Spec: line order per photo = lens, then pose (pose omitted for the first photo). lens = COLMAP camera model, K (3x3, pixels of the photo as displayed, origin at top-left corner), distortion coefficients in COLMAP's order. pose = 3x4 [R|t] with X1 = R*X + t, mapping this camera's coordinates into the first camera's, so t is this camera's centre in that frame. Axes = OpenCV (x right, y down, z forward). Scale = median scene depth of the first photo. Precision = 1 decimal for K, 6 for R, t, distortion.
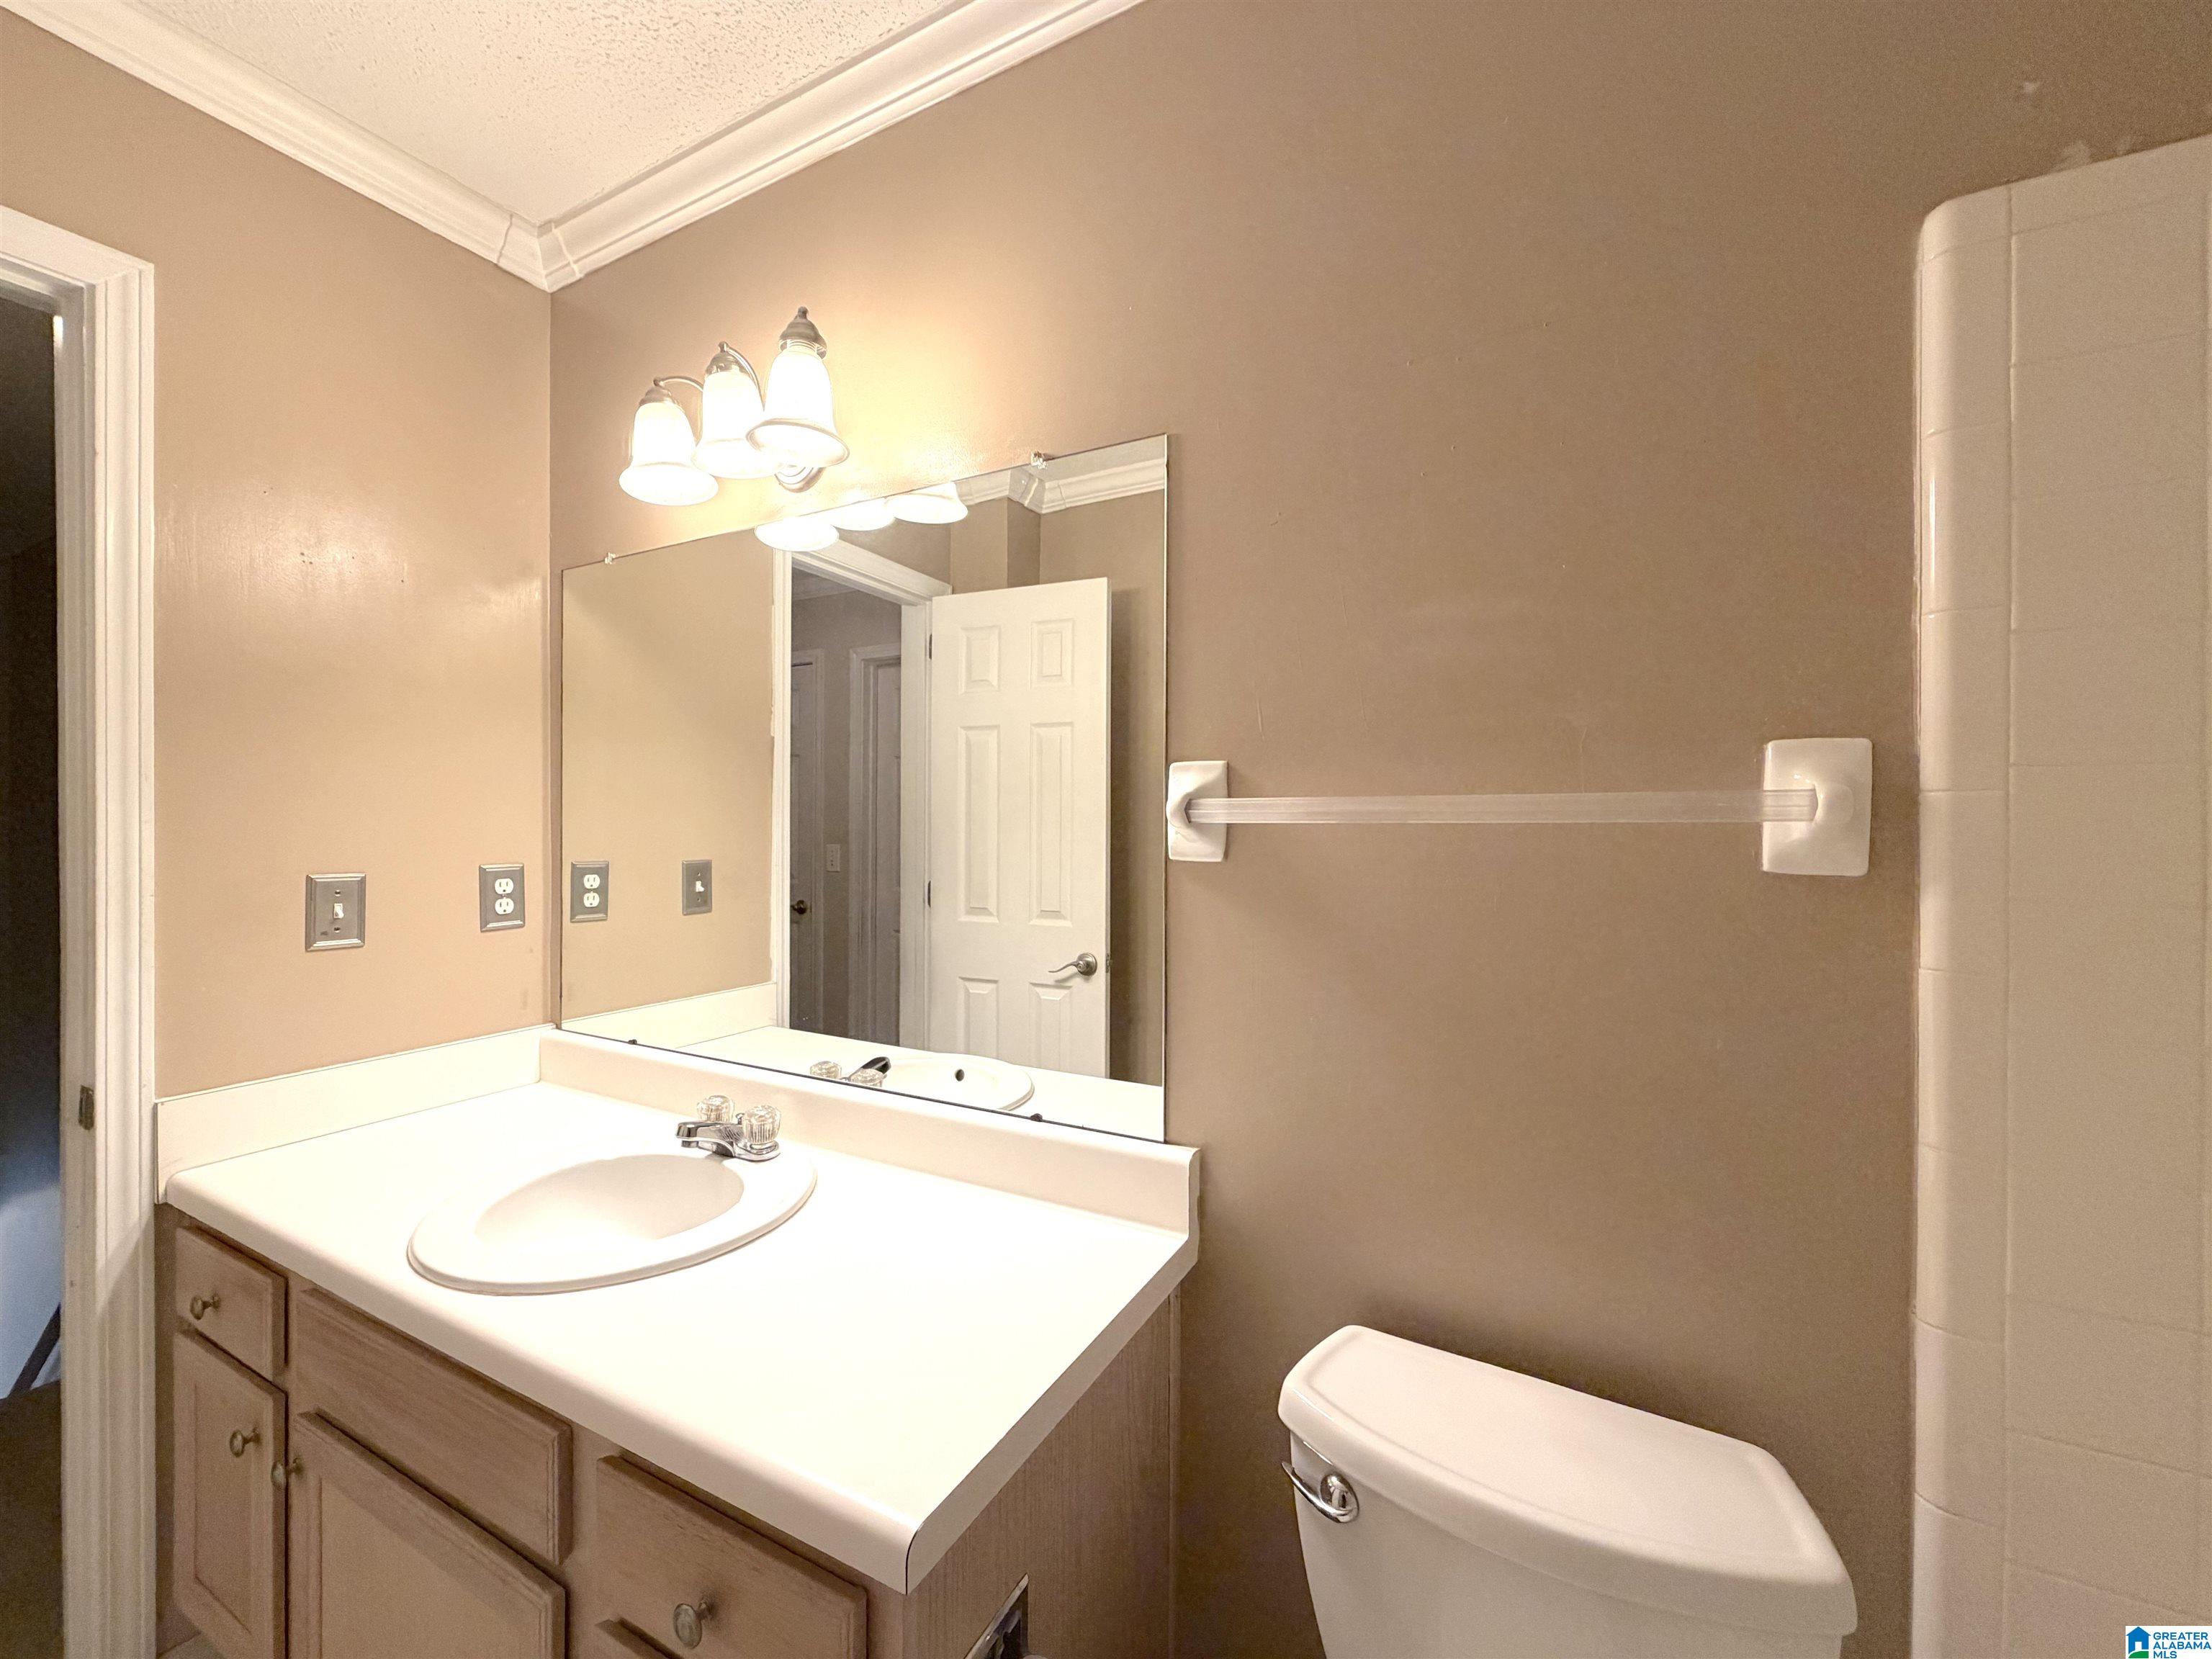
lens RADIAL K [[882.8, 0, 1095.7], [0, 882.8, 824.8], [0, 0, 1]] dist [-0.001540, 0.000303]
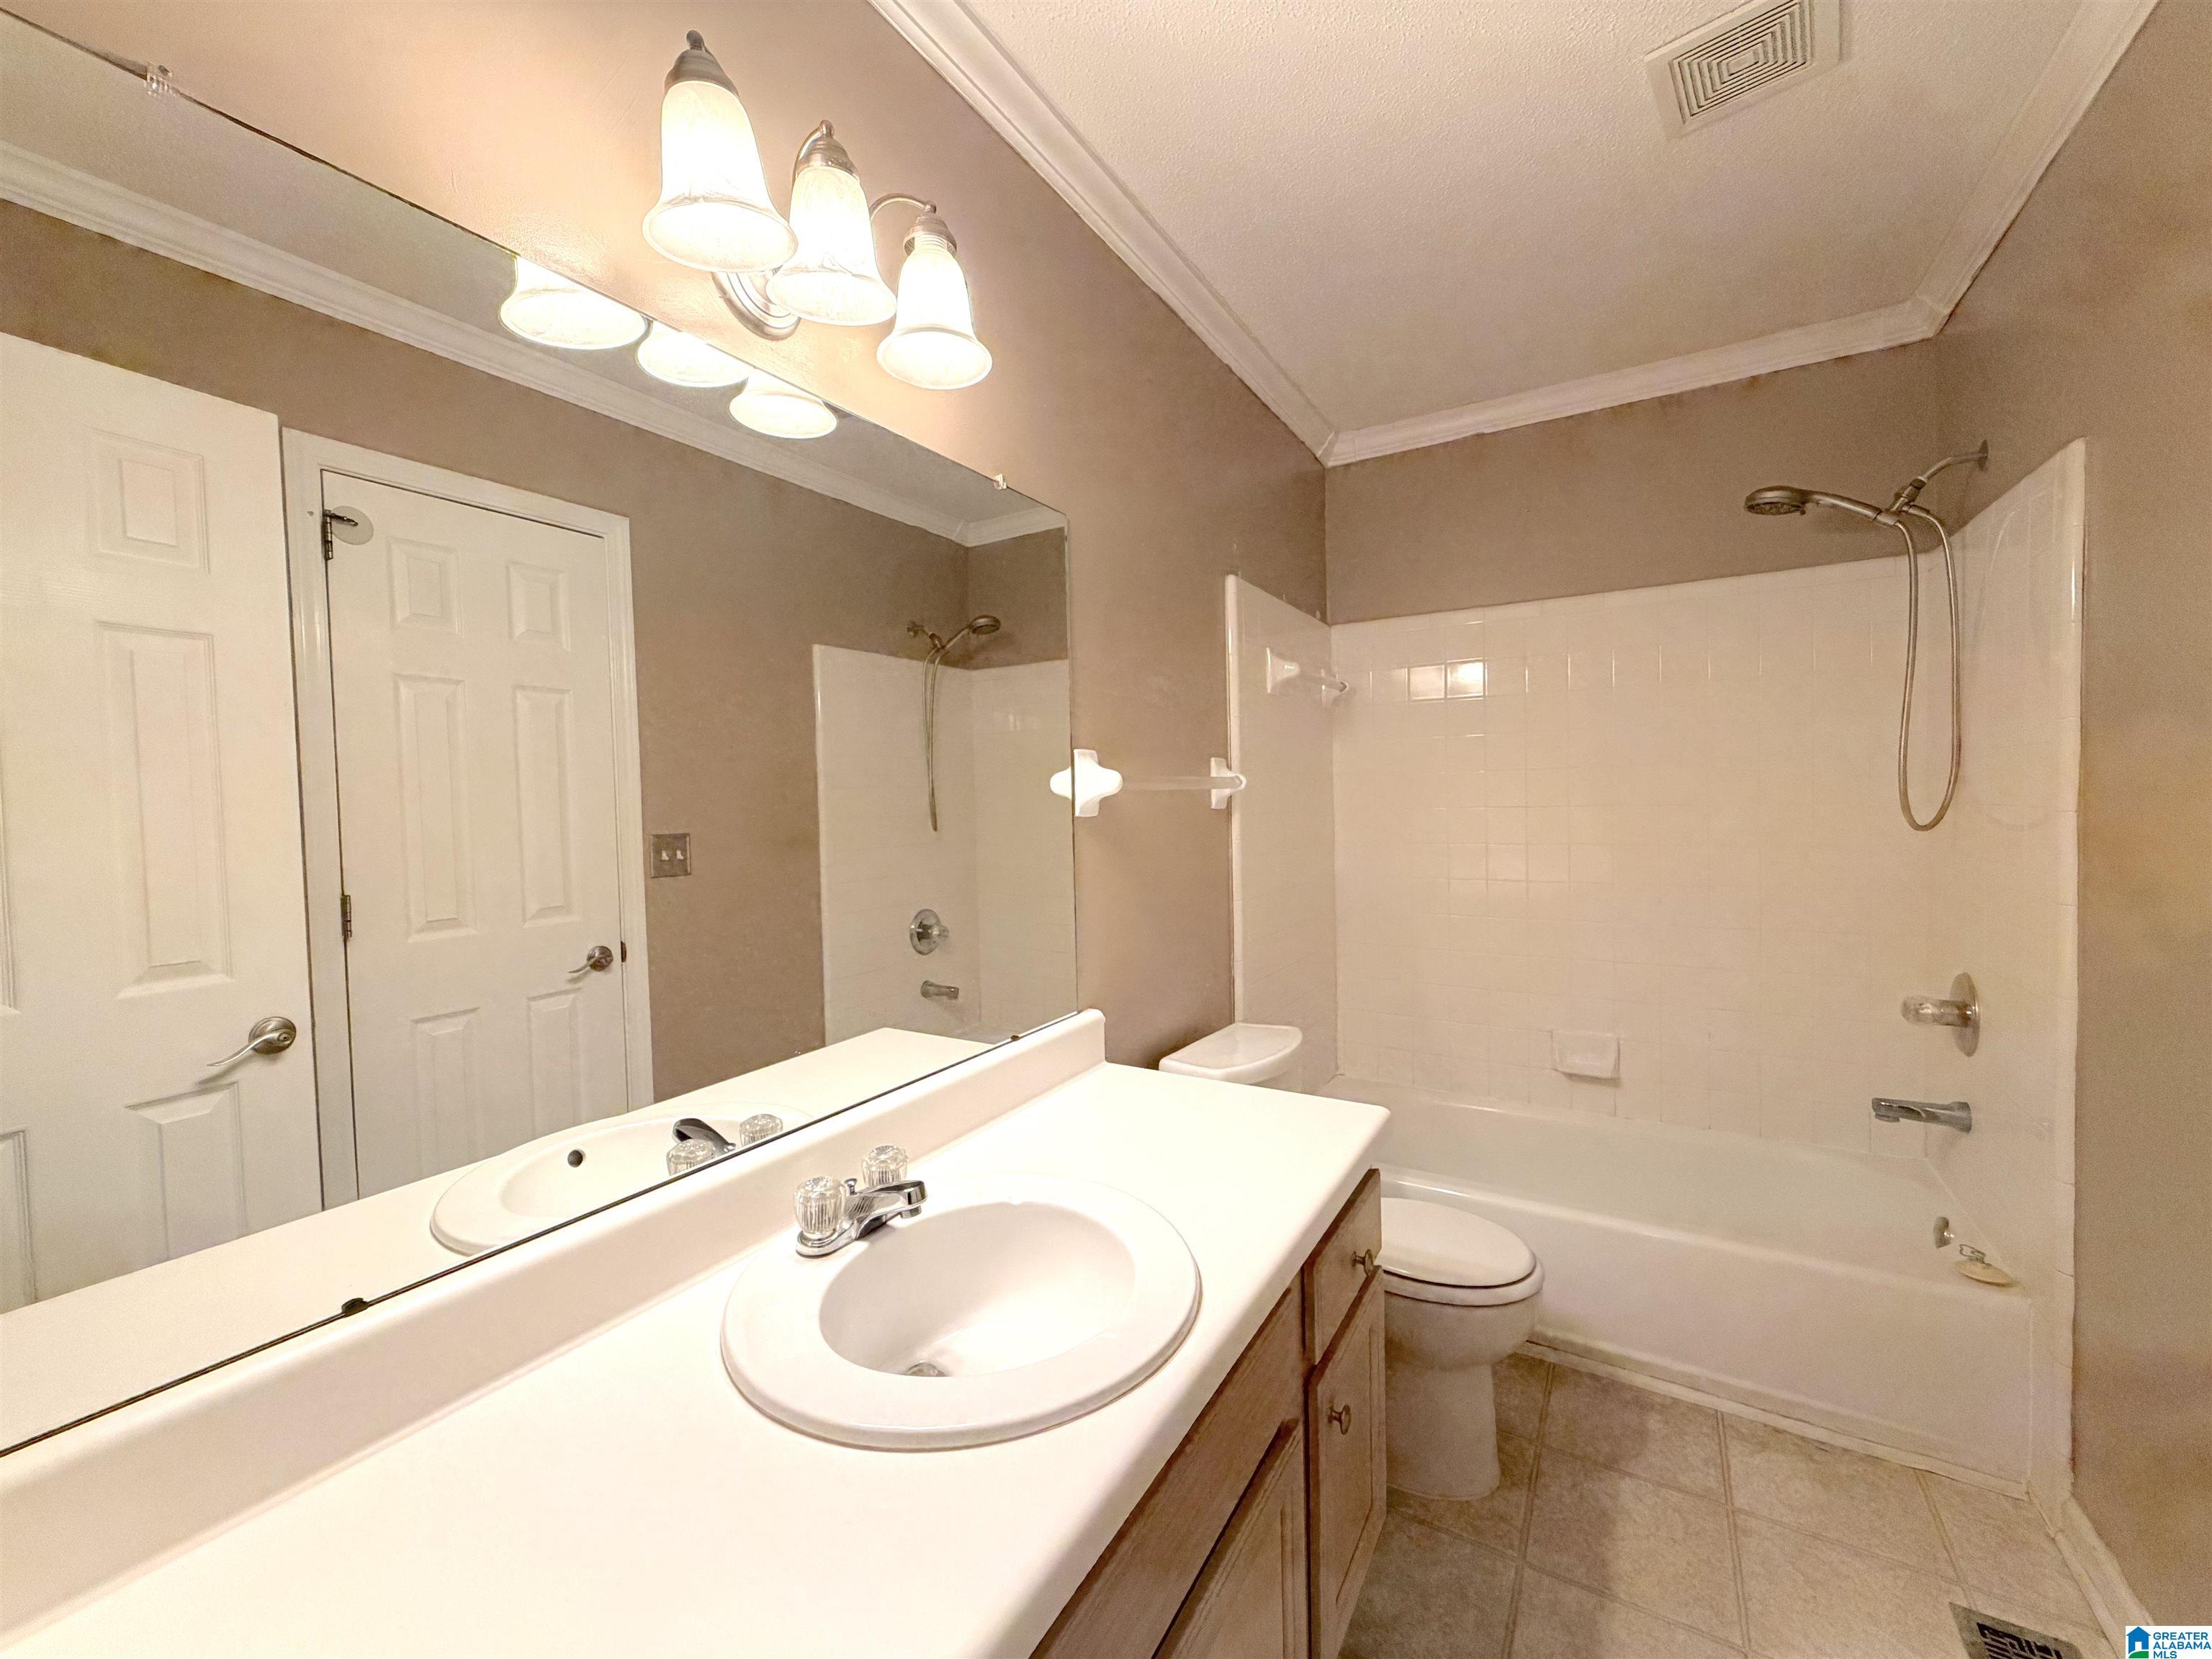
lens RADIAL K [[882.8, 0, 1104.9], [0, 882.8, 824.3], [0, 0, 1]] dist [-0.001540, 0.000303]
pose [[0.048444, -0.034546, 0.998228, -1.197124], [0.020246, 0.999230, 0.033598, 0.003900], [-0.998621, 0.018583, 0.049106, 0.783684]]
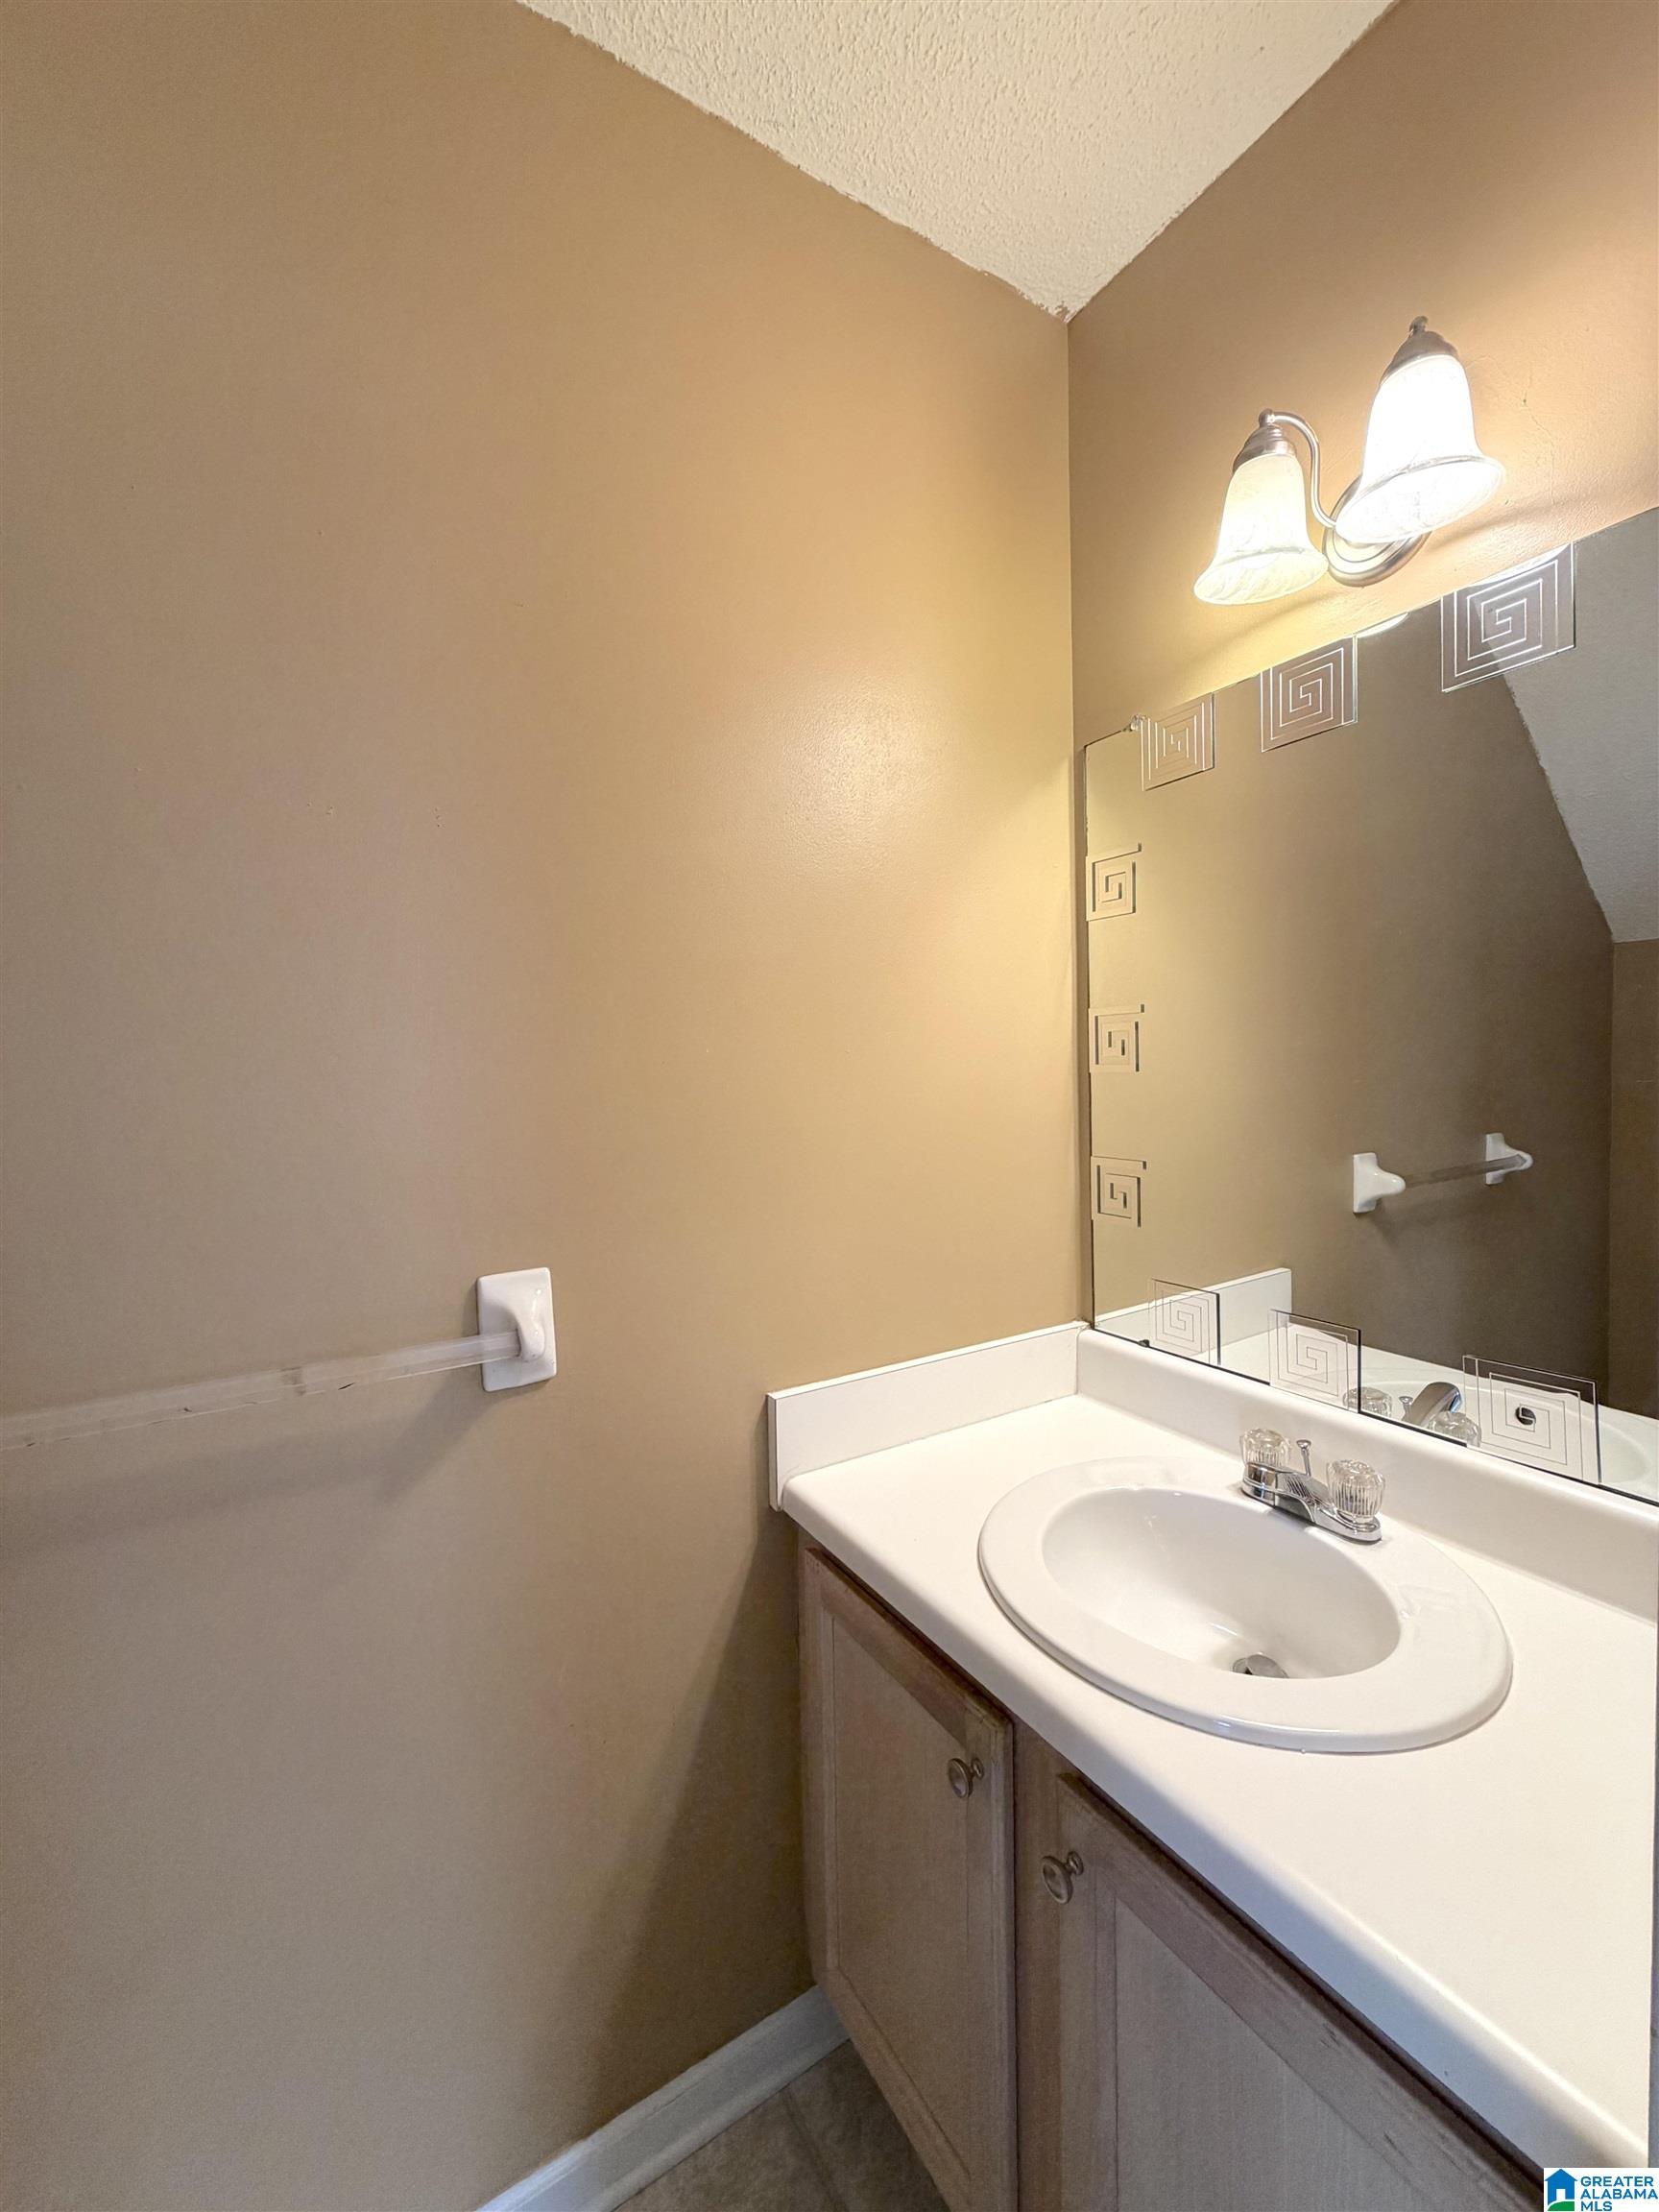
lens RADIAL K [[882.8, 0, 847.3], [0, 882.8, 1109.9], [0, 0, 1]] dist [-0.001540, 0.000303]
pose [[0.867104, 0.001130, -0.498126, -0.394405], [0.026159, 0.998514, 0.047802, -0.010721], [0.497440, -0.054480, 0.865786, 0.201353]]
